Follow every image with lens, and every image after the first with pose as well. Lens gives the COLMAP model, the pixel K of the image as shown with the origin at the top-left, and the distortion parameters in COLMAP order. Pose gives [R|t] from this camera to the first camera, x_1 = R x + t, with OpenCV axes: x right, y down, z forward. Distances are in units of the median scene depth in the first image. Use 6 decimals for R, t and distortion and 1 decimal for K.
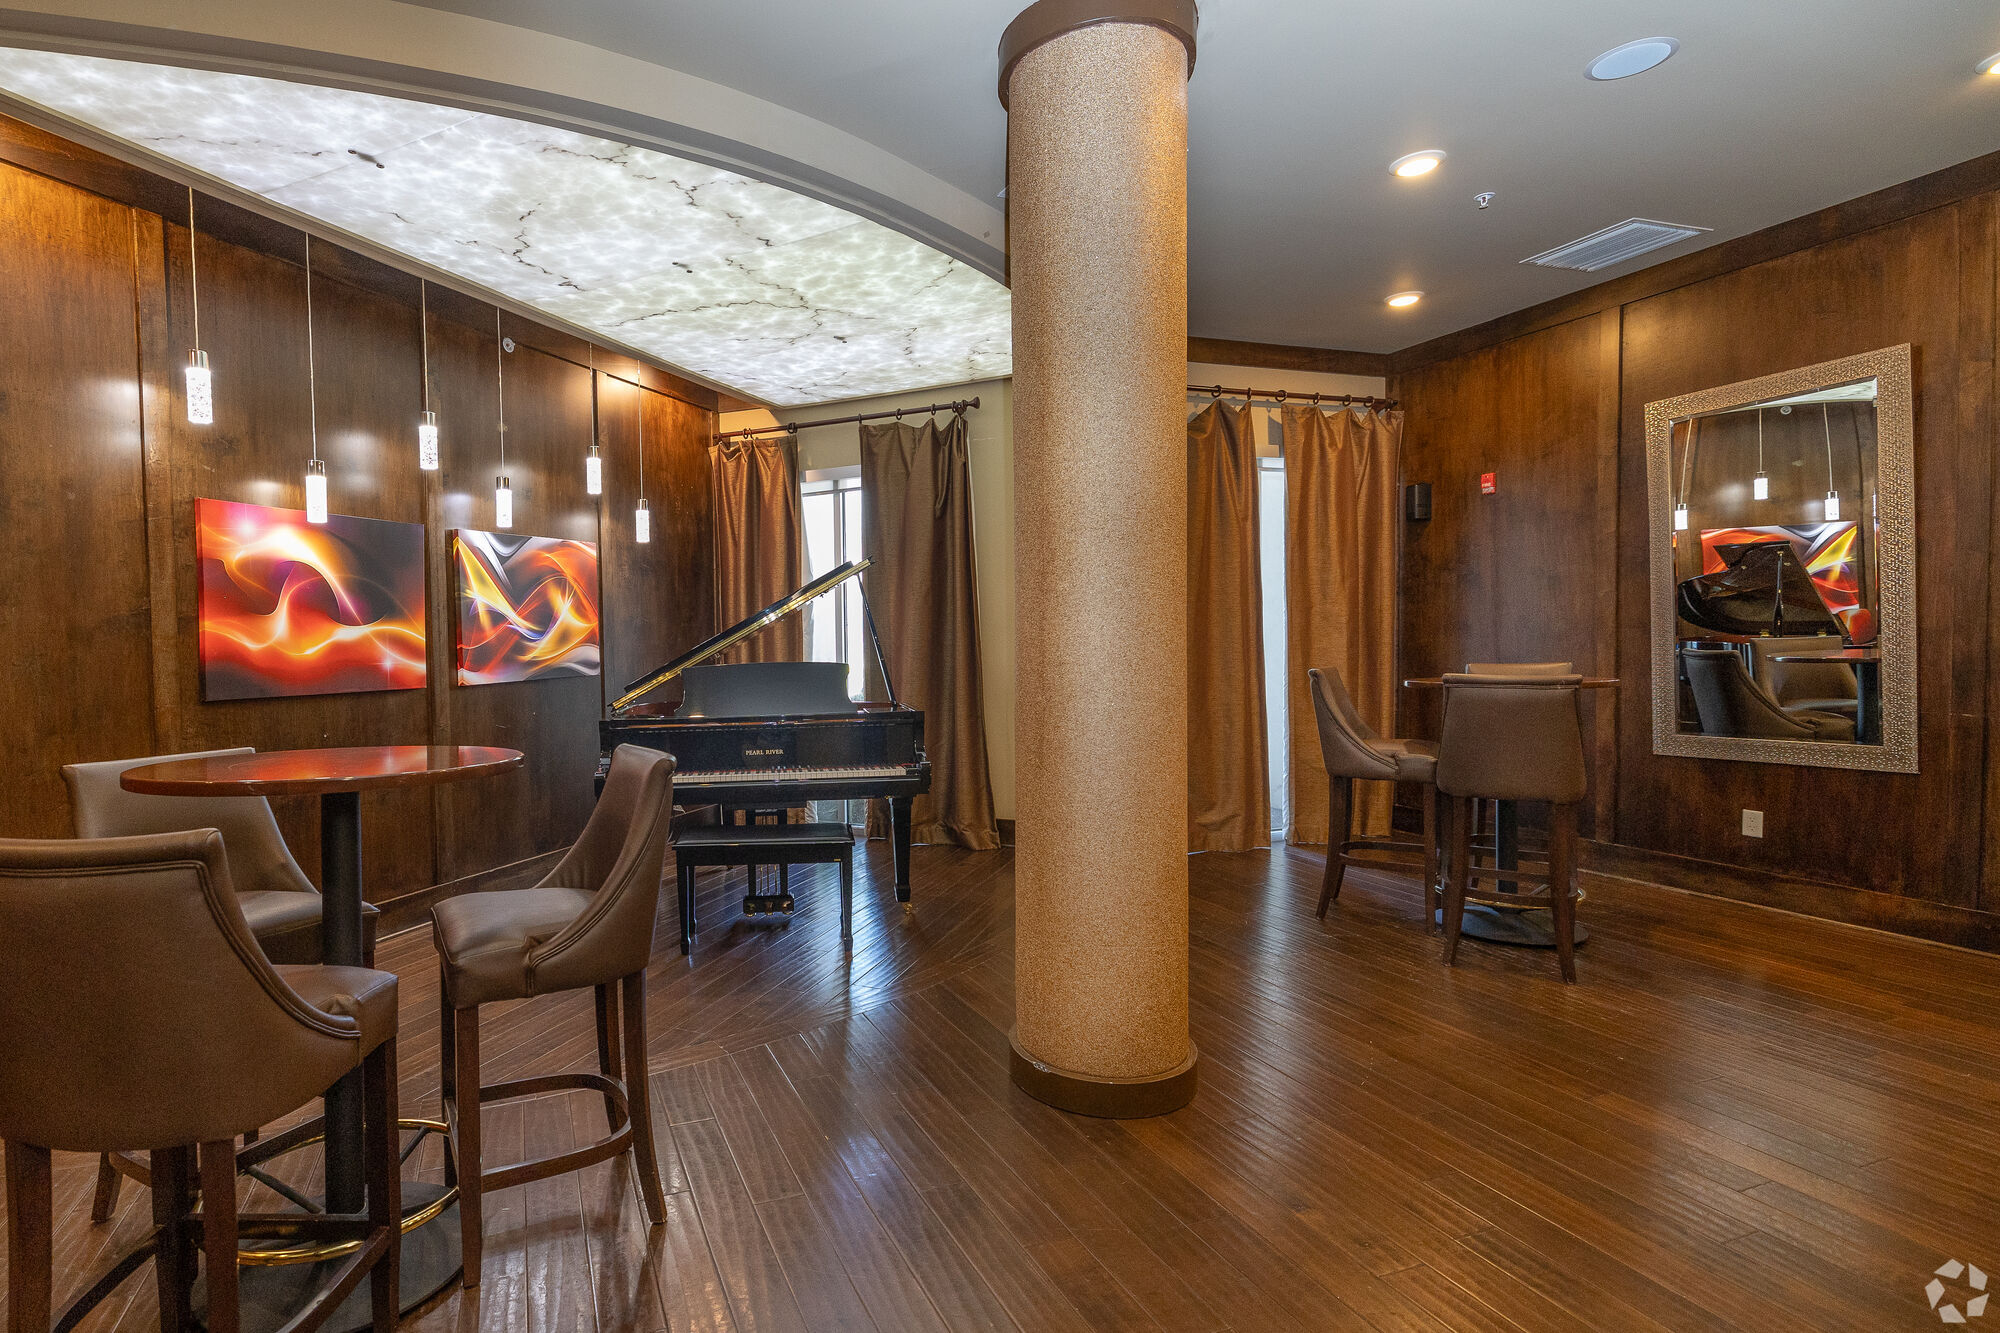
lens RADIAL K [[902.4, 0, 1000.0], [0, 902.4, 666.5], [0, 0, 1]] dist [0.000848, 0.000144]
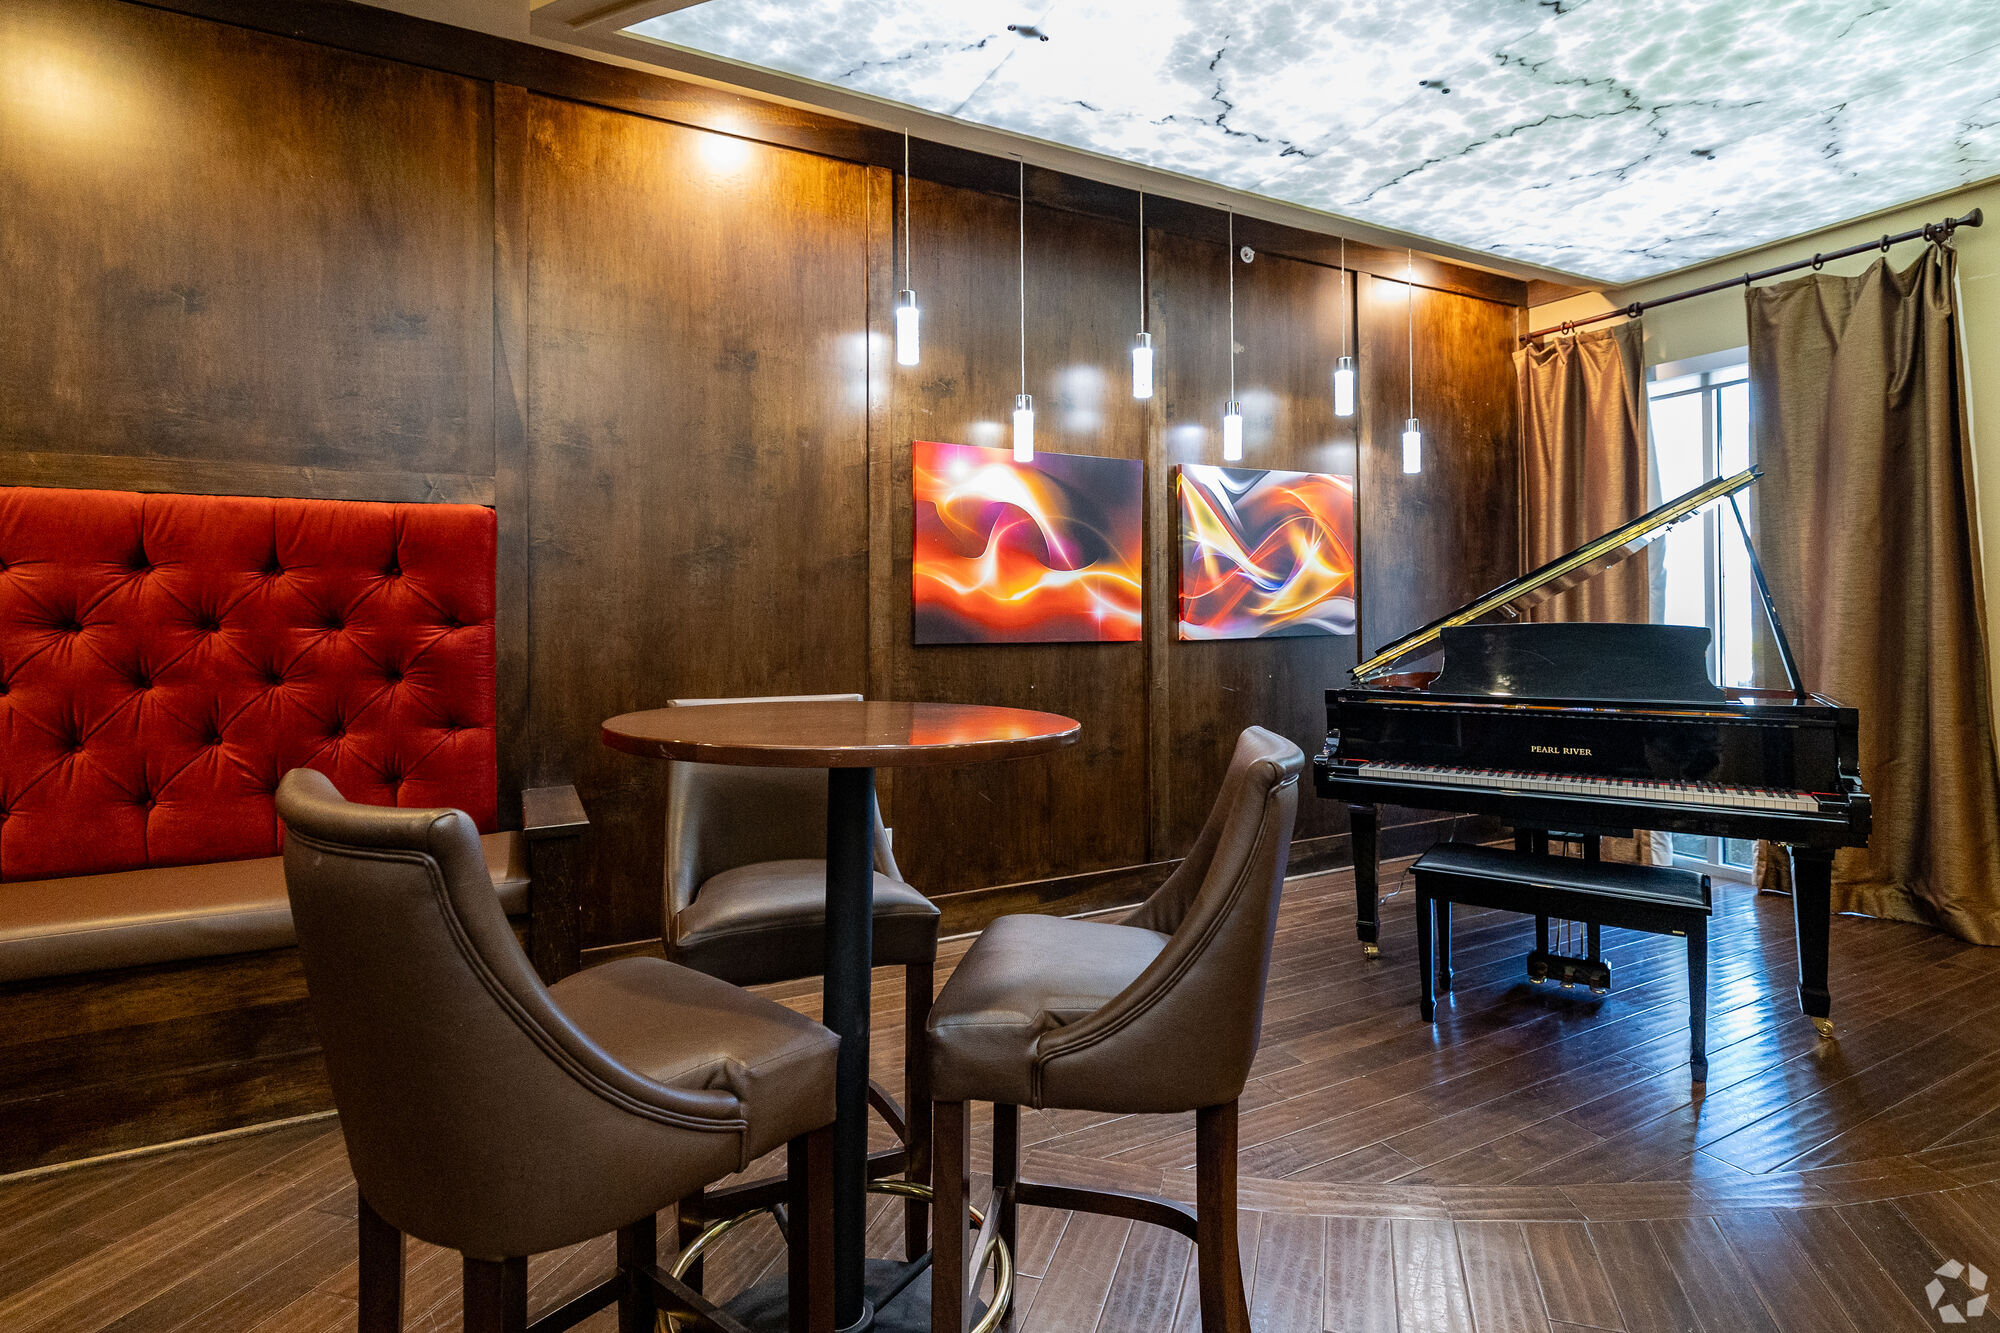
lens RADIAL K [[989.9, 0, 1059.2], [0, 989.9, 594.0], [0, 0, 1]] dist [0.001625, 0.000276]
pose [[0.715903, -0.002746, -0.698194, -0.003880], [-0.024857, 0.999258, -0.029417, 0.006408], [0.697757, 0.038415, 0.715304, 0.189022]]
